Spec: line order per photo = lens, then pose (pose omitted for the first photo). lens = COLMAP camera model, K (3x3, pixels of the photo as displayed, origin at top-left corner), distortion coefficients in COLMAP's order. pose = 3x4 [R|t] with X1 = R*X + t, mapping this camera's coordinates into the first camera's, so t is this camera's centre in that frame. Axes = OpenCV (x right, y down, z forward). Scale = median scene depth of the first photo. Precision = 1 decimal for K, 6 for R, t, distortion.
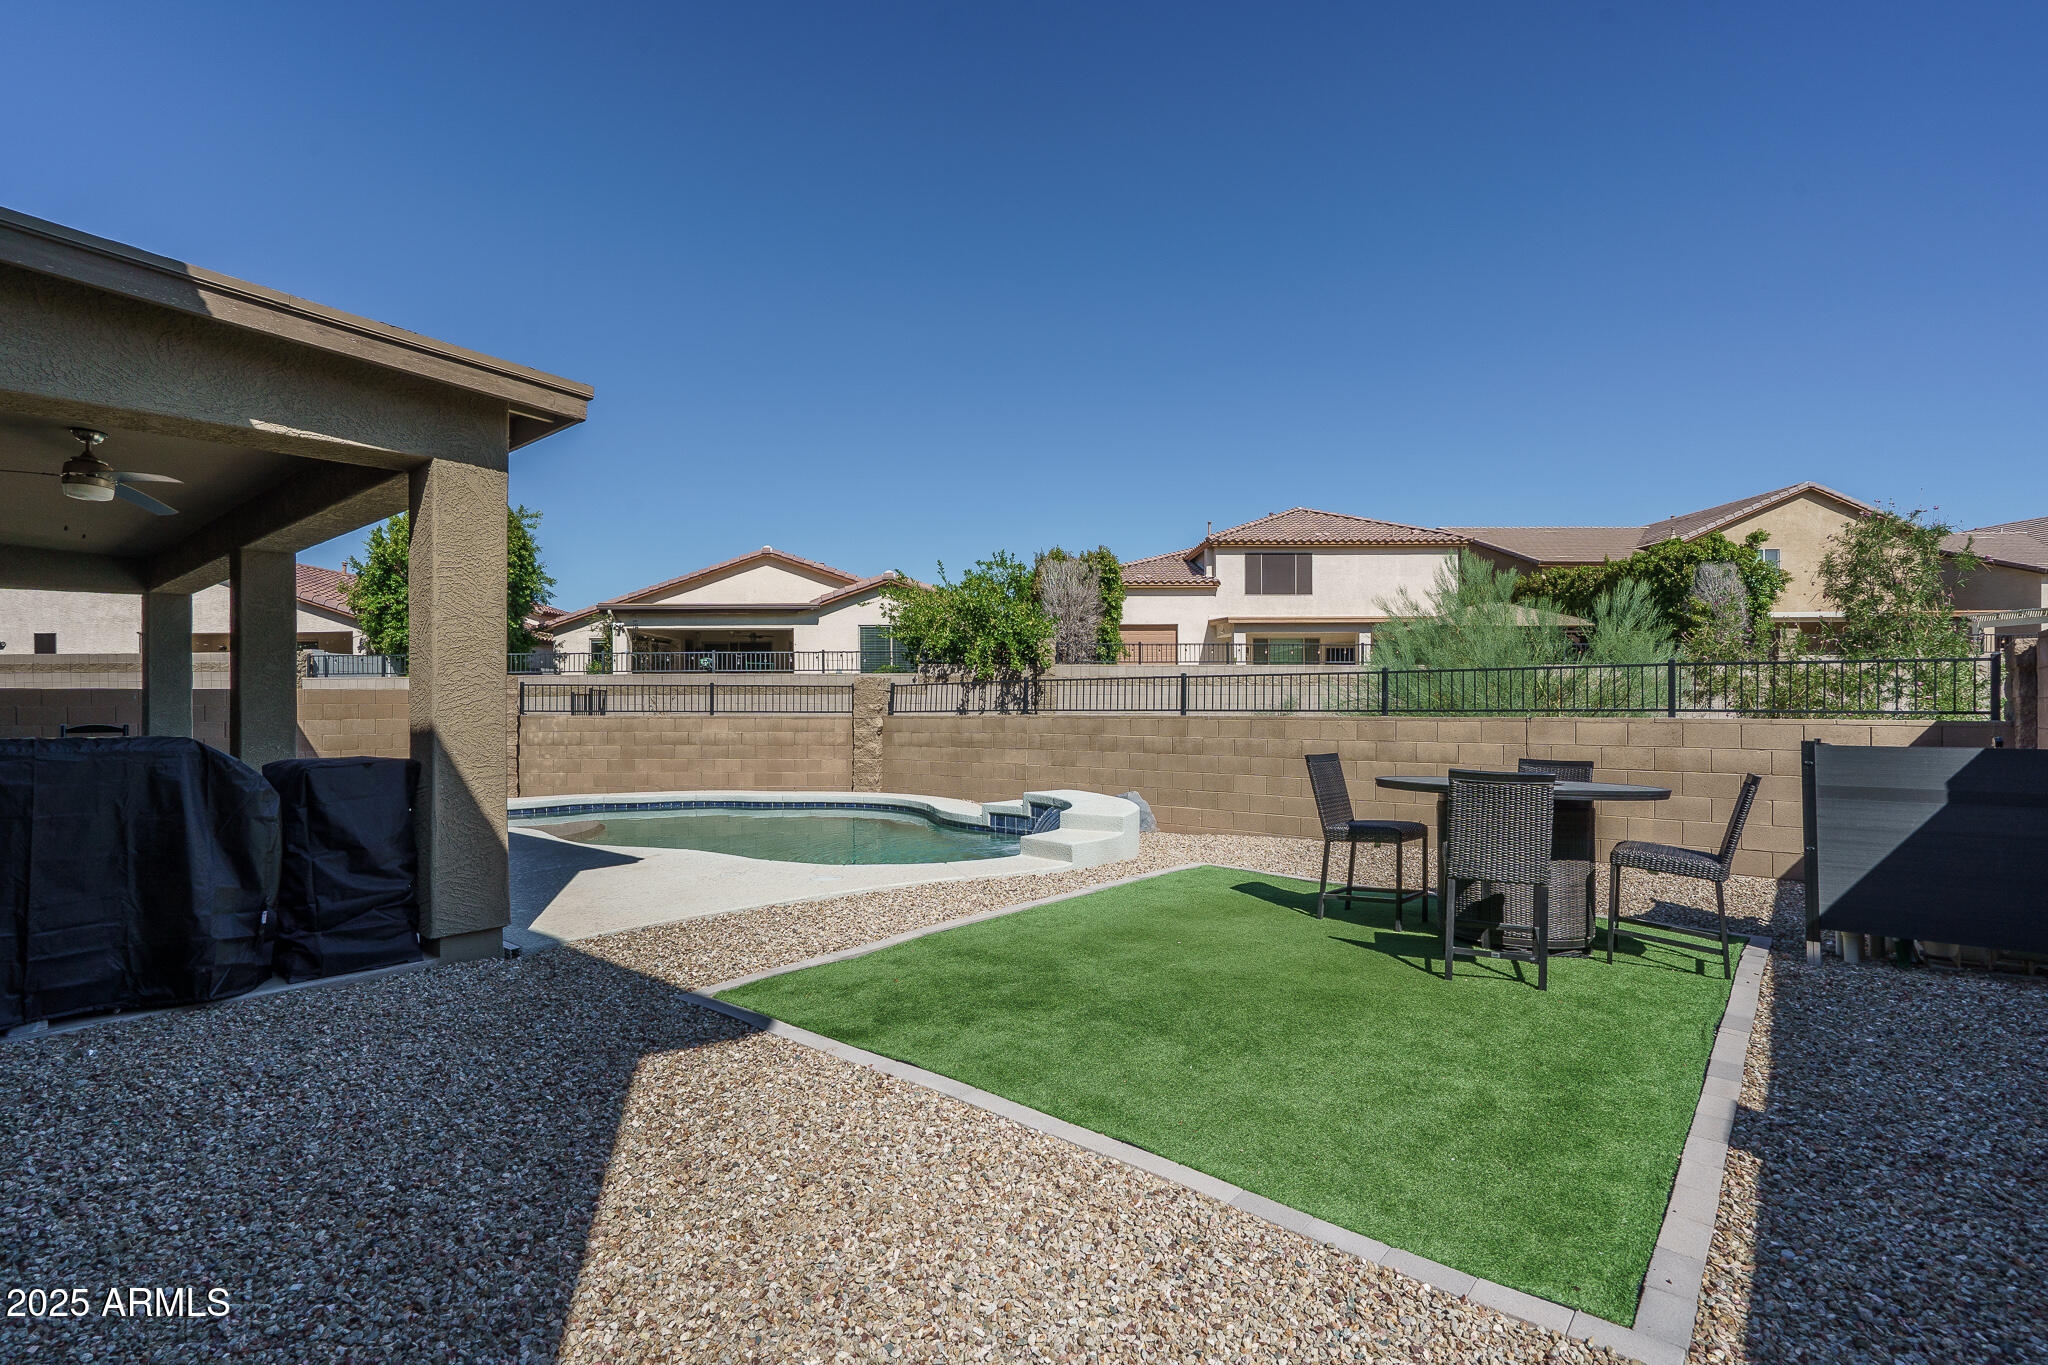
lens RADIAL K [[956.0, 0, 1008.3], [0, 956.0, 714.1], [0, 0, 1]] dist [-0.013981, 0.005843]
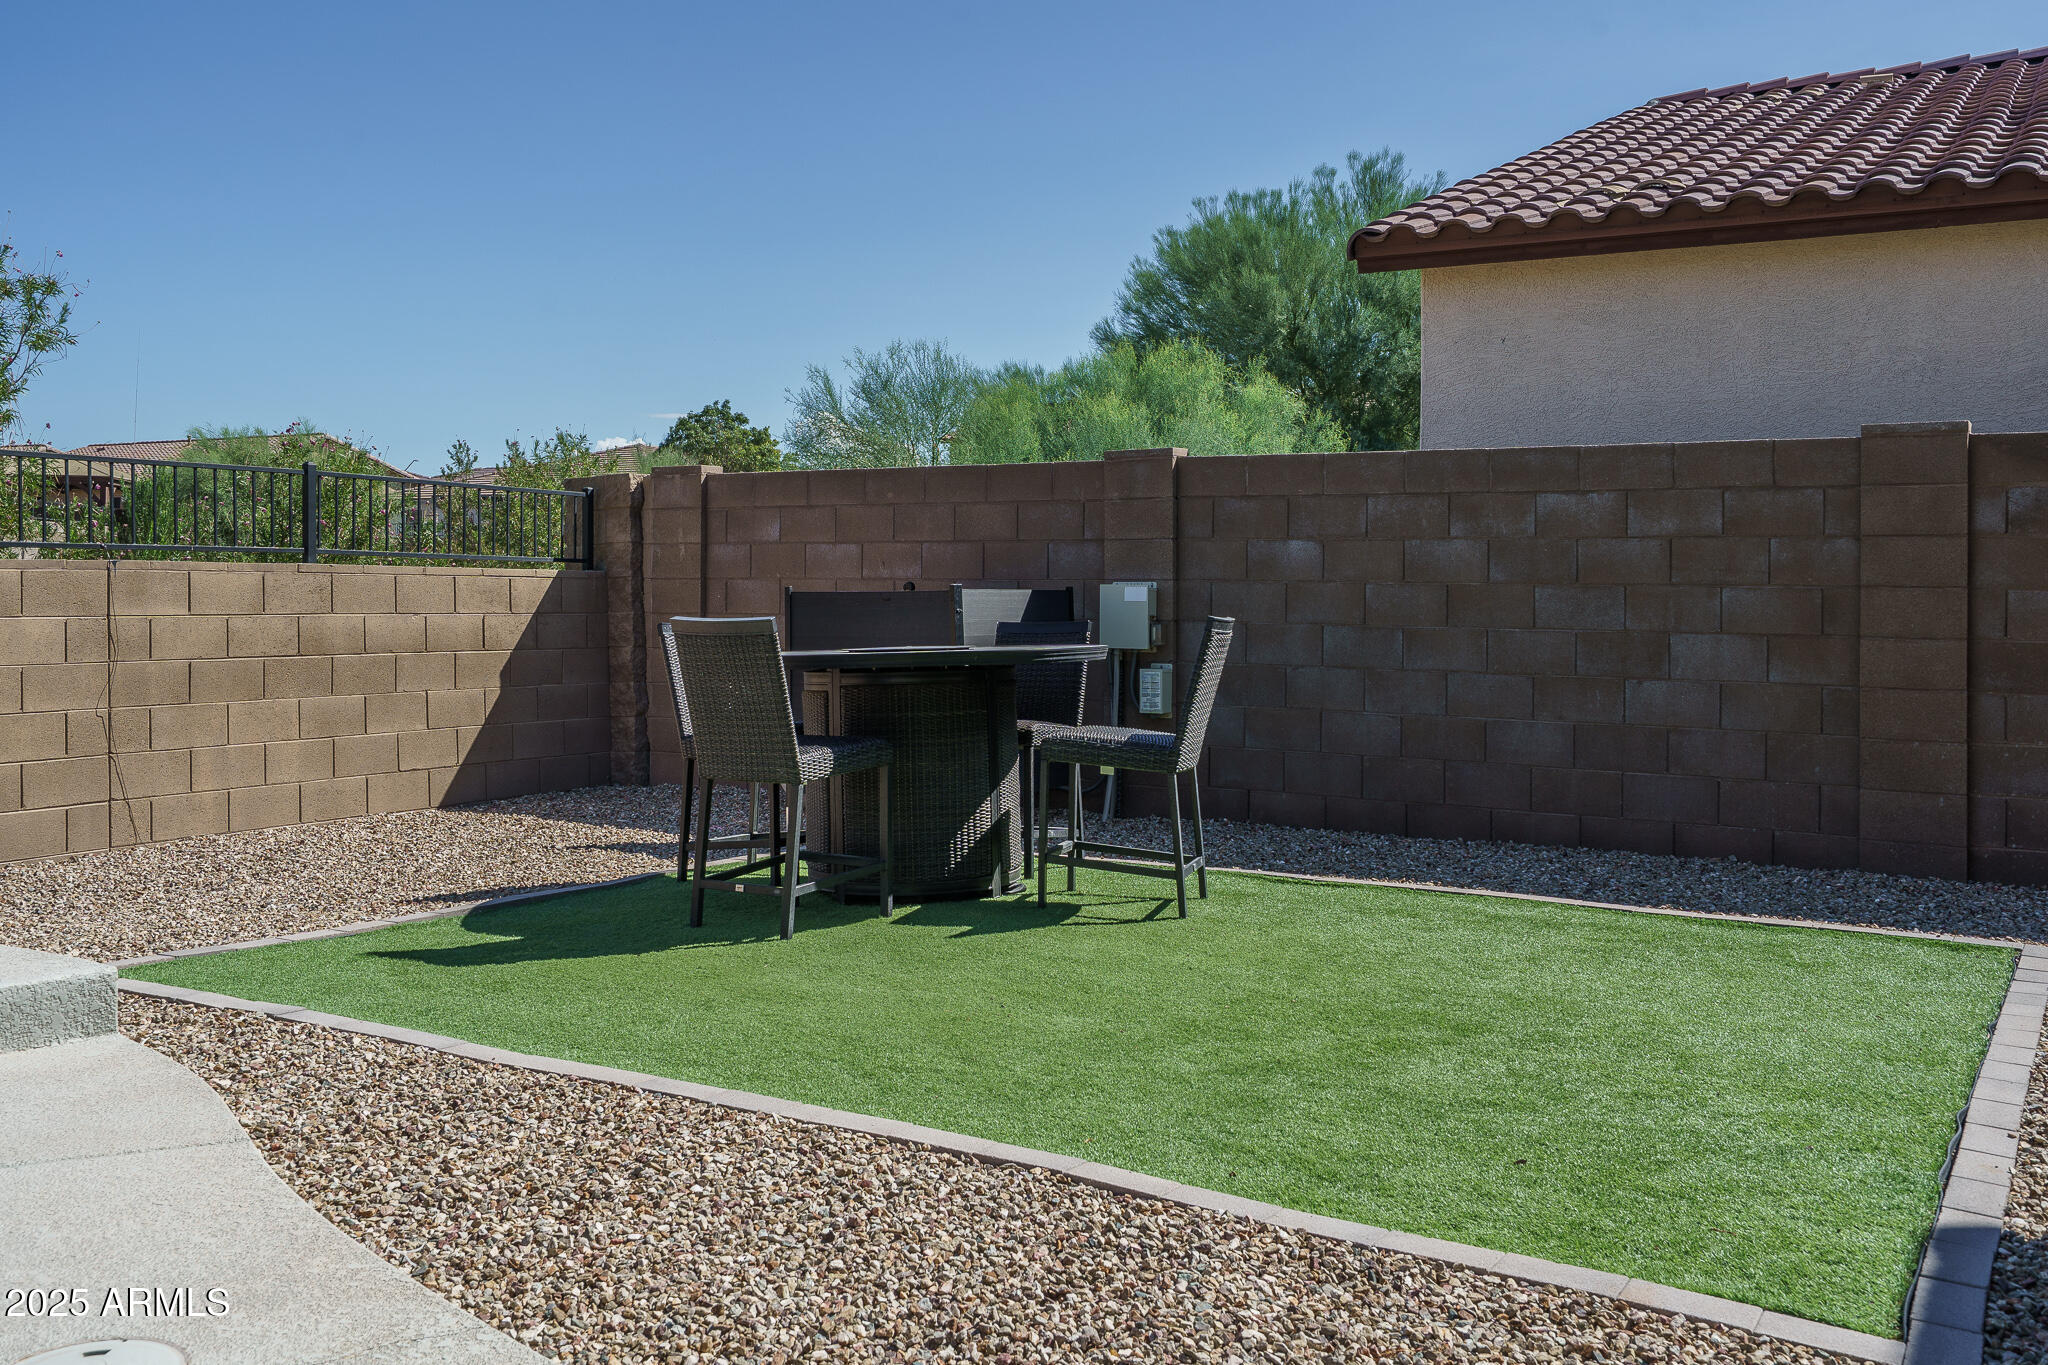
lens RADIAL K [[1807.3, 0, 1021.0], [0, 1807.3, 591.5], [0, 0, 1]] dist [-0.001823, 0.008881]
pose [[-0.158082, -0.000377, 0.987426, -0.193741], [0.002009, 0.999998, 0.000703, 0.008633], [-0.987424, 0.002095, -0.158081, 0.306523]]
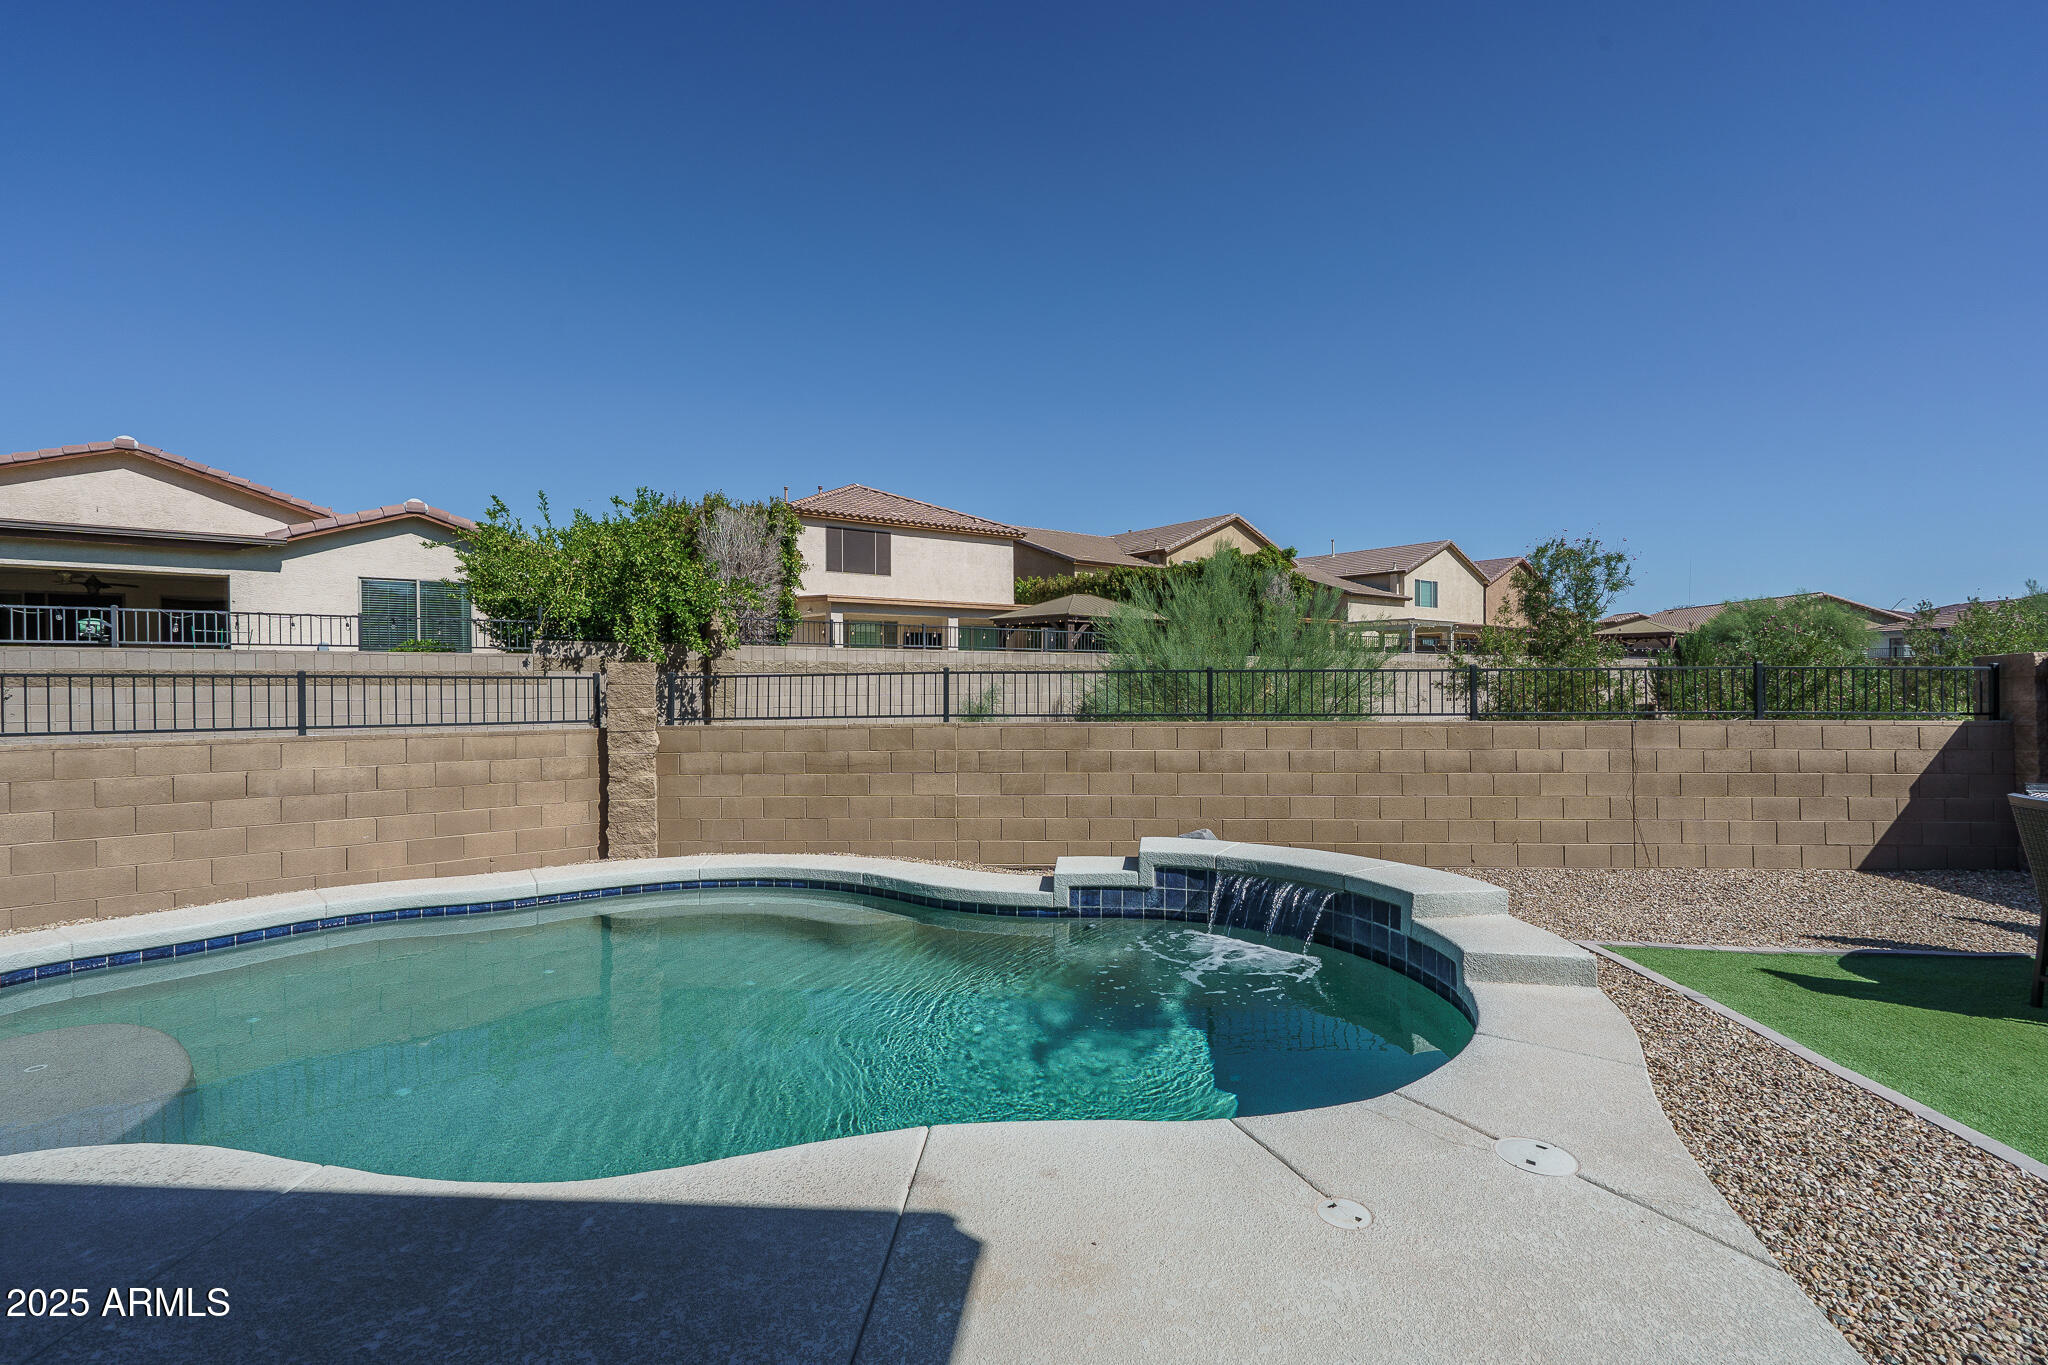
lens RADIAL K [[927.5, 0, 1017.2], [0, 927.5, 692.3], [0, 0, 1]] dist [-0.005516, 0.002616]
pose [[0.802713, -0.007970, 0.596313, -0.219033], [0.008602, 0.999961, 0.001785, -0.014034], [-0.596304, 0.003697, 0.802750, 0.279707]]
